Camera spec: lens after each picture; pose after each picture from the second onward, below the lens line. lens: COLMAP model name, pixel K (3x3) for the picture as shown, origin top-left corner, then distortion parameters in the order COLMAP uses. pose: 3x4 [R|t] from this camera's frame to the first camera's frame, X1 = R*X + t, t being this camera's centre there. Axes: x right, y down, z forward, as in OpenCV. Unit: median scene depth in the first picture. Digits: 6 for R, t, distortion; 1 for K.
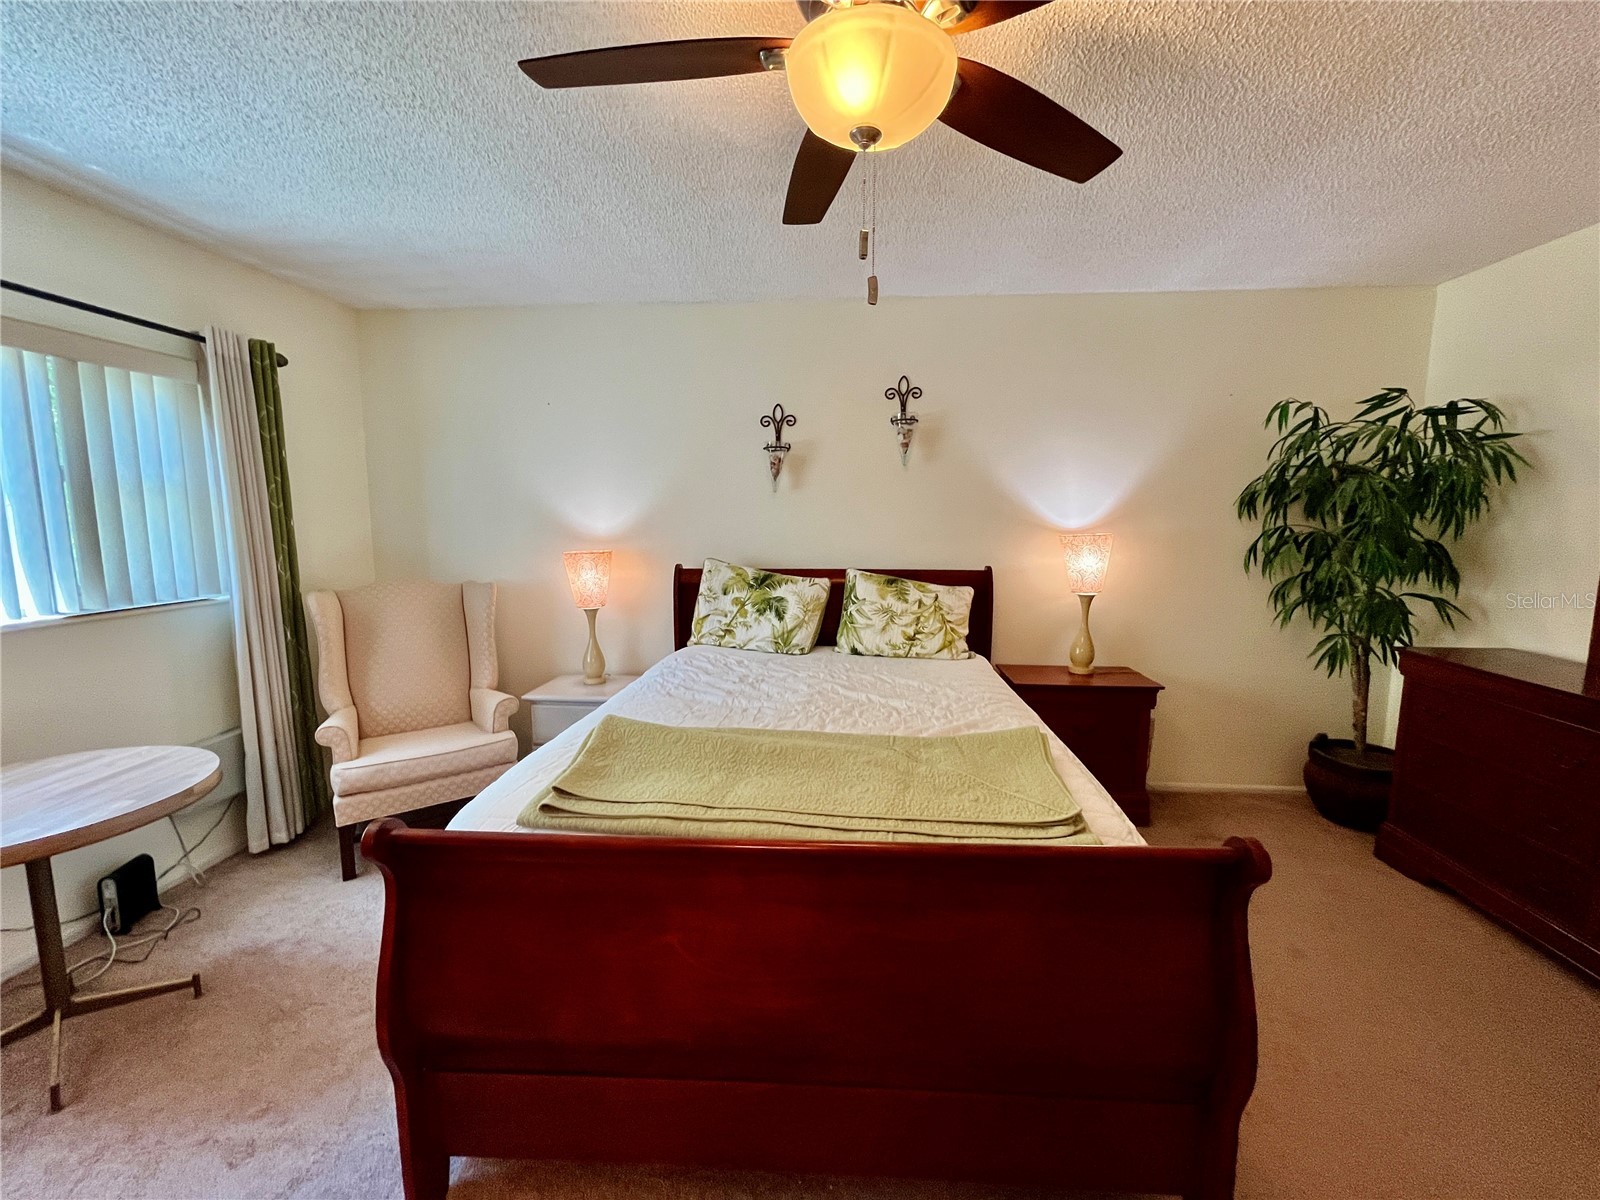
lens RADIAL K [[647.0, 0, 796.9], [0, 647.0, 597.0], [0, 0, 1]] dist [-0.002331, -0.000620]
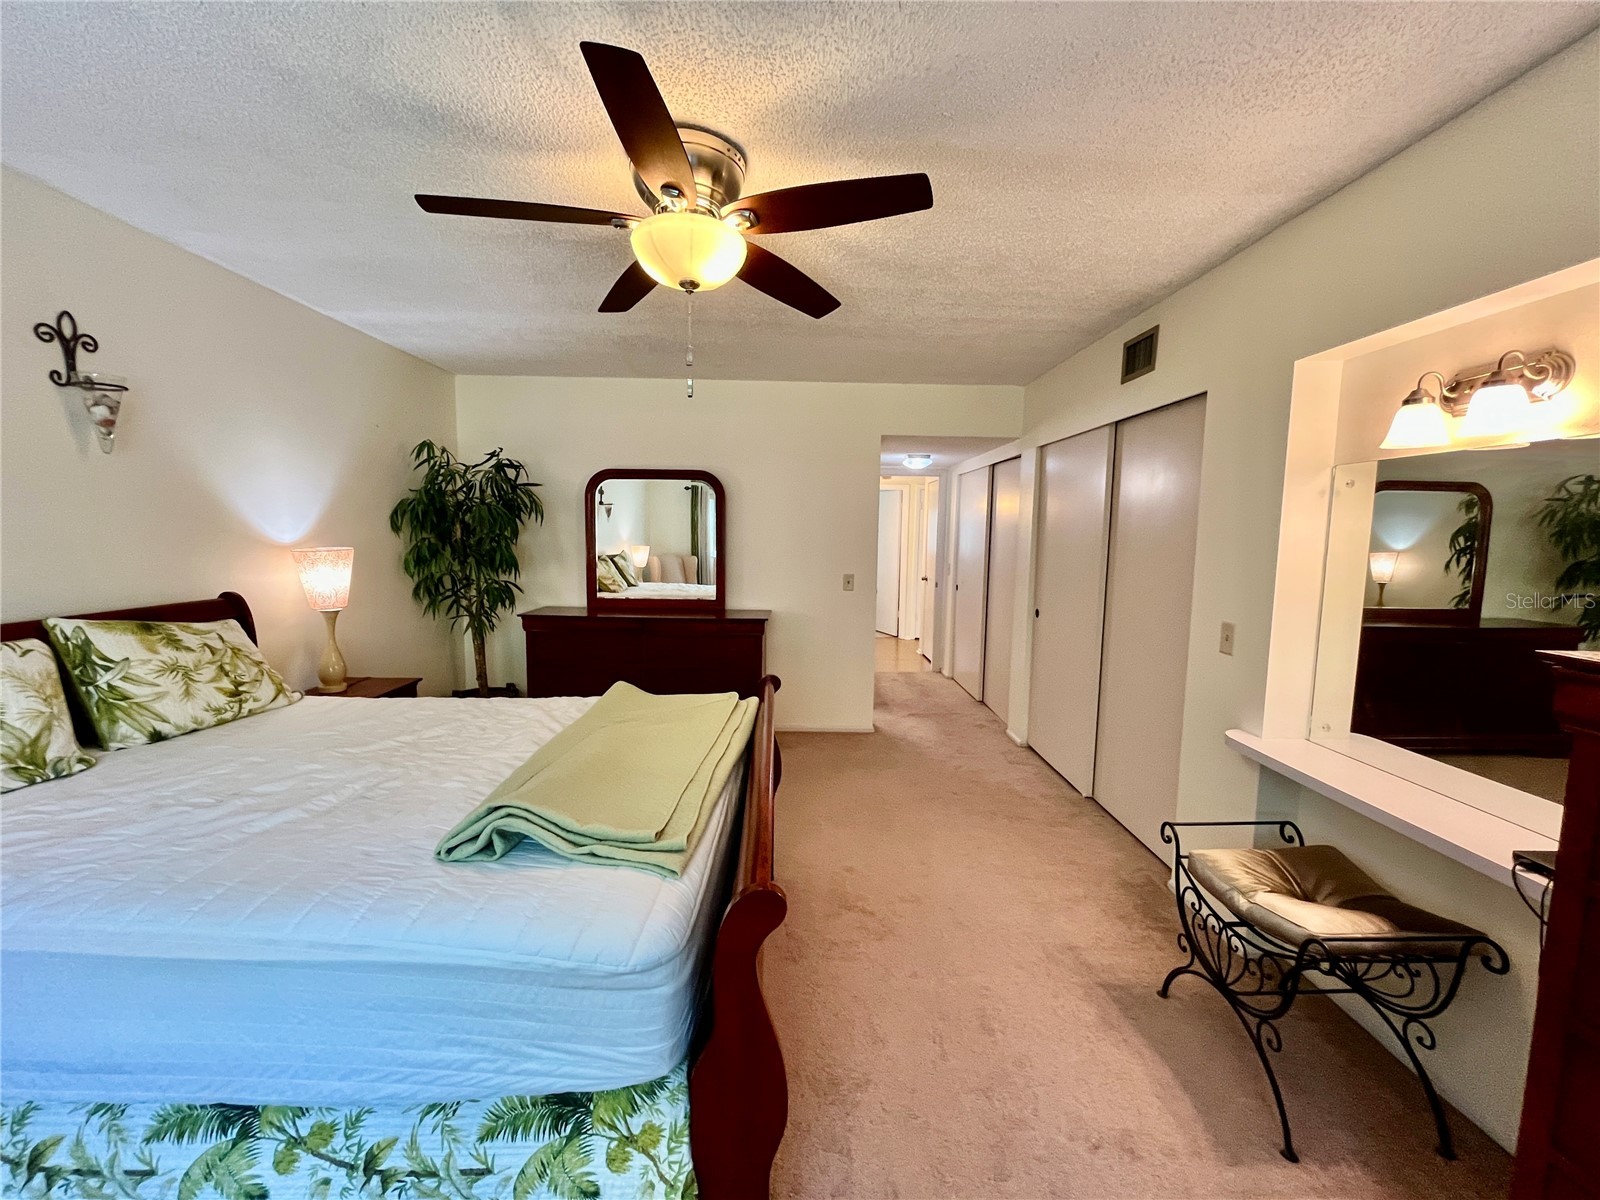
lens RADIAL K [[646.5, 0, 796.9], [0, 646.5, 600.4], [0, 0, 1]] dist [-0.002057, -0.000398]
pose [[-0.086251, -0.103466, 0.990886, -0.578558], [0.107048, 0.987872, 0.112470, -0.054558], [-0.990506, 0.115773, -0.074129, 0.375147]]
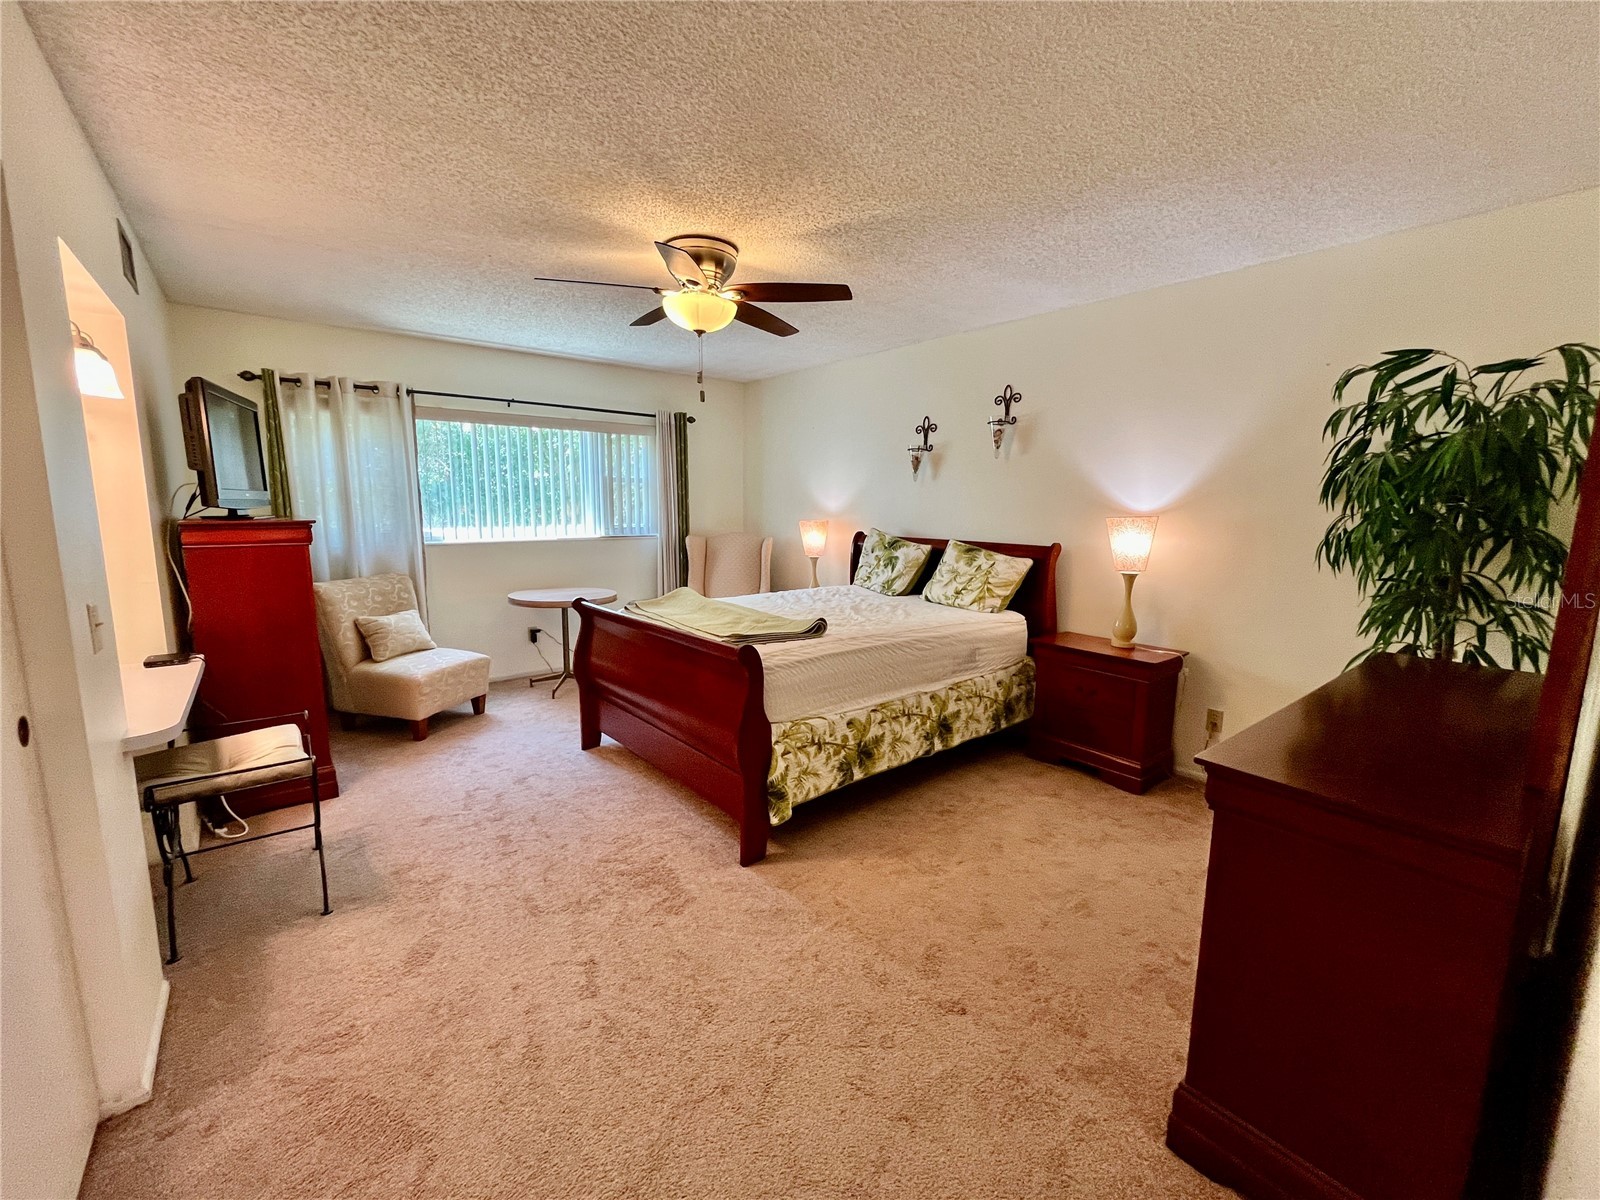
lens RADIAL K [[647.0, 0, 796.9], [0, 647.0, 597.0], [0, 0, 1]] dist [-0.002331, -0.000620]
pose [[0.691810, 0.111444, -0.713427, 0.837376], [-0.098379, 0.993352, 0.059772, 0.025479], [0.715346, 0.028835, 0.698175, -0.138416]]
